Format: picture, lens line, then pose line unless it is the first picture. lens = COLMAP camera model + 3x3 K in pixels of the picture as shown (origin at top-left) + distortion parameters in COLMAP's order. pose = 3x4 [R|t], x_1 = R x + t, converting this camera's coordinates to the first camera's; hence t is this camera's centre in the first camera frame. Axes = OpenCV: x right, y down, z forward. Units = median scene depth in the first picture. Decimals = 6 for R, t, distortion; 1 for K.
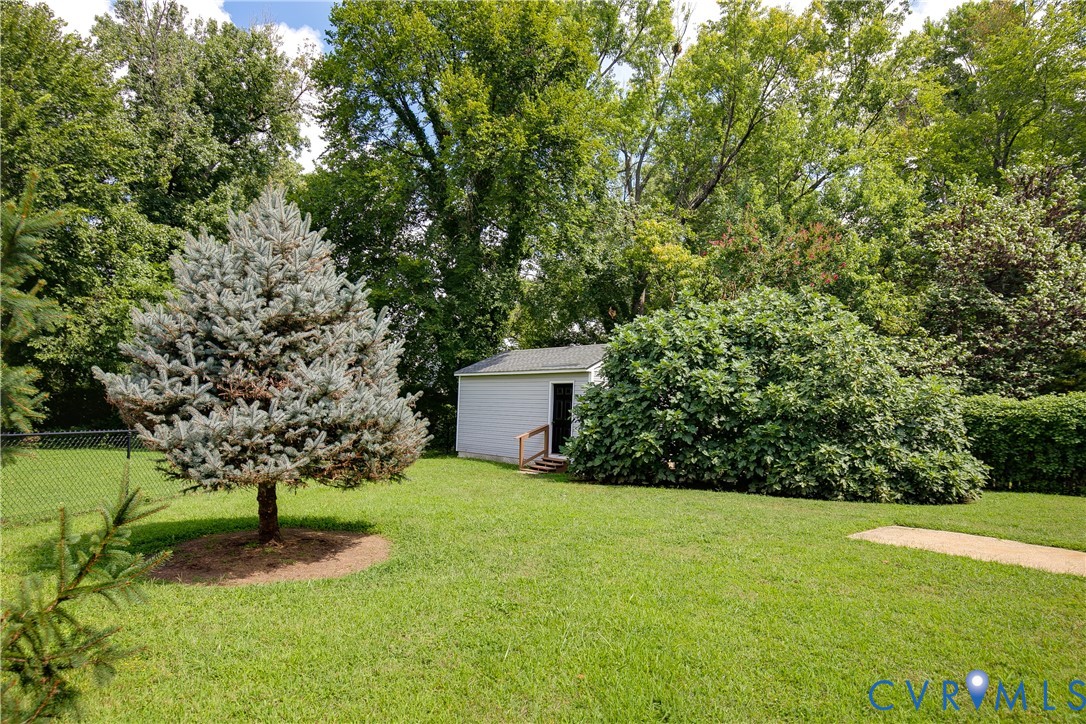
lens RADIAL K [[669.6, 0, 545.1], [0, 669.6, 369.9], [0, 0, 1]] dist [-0.008388, 0.002050]
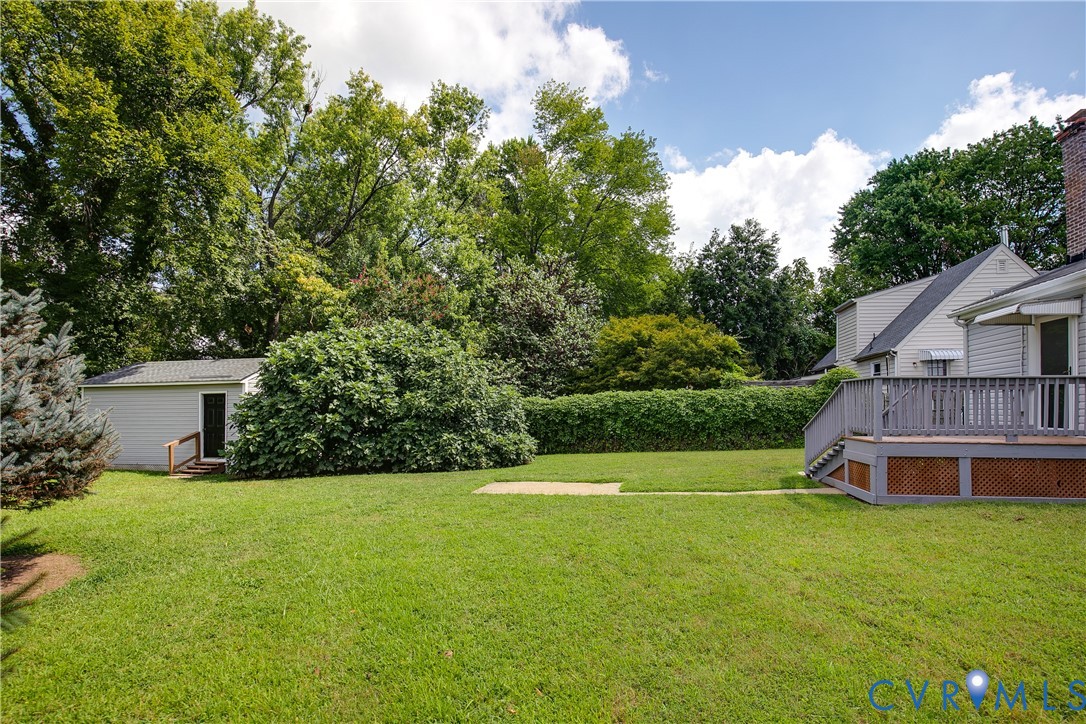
lens RADIAL K [[514.4, 0, 572.4], [0, 514.4, 409.3], [0, 0, 1]] dist [-0.035477, 0.004548]
pose [[0.769160, -0.034799, 0.638108, -0.050137], [-0.002999, 0.998309, 0.058058, -0.003917], [-0.639050, -0.046570, 0.767754, -0.015205]]
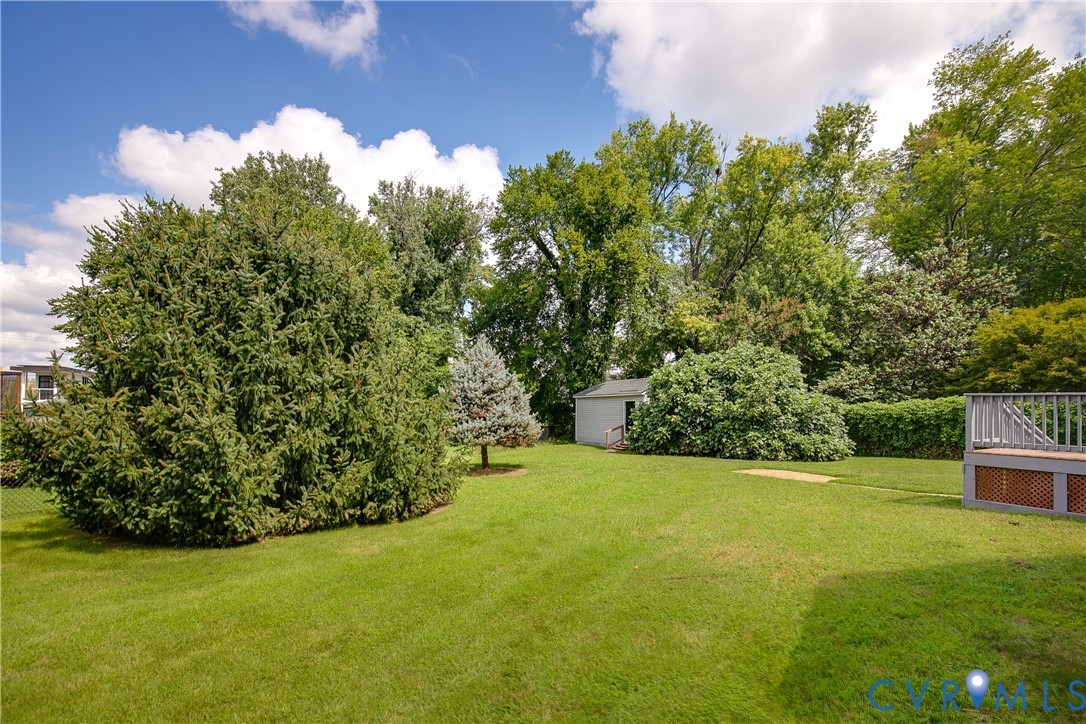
lens RADIAL K [[514.4, 0, 547.6], [0, 514.4, 405.7], [0, 0, 1]] dist [-0.035477, 0.004548]
pose [[0.973265, -0.026837, -0.228113, 0.120184], [0.036428, 0.998616, 0.037935, -0.026594], [0.226779, -0.045231, 0.972895, -0.366533]]
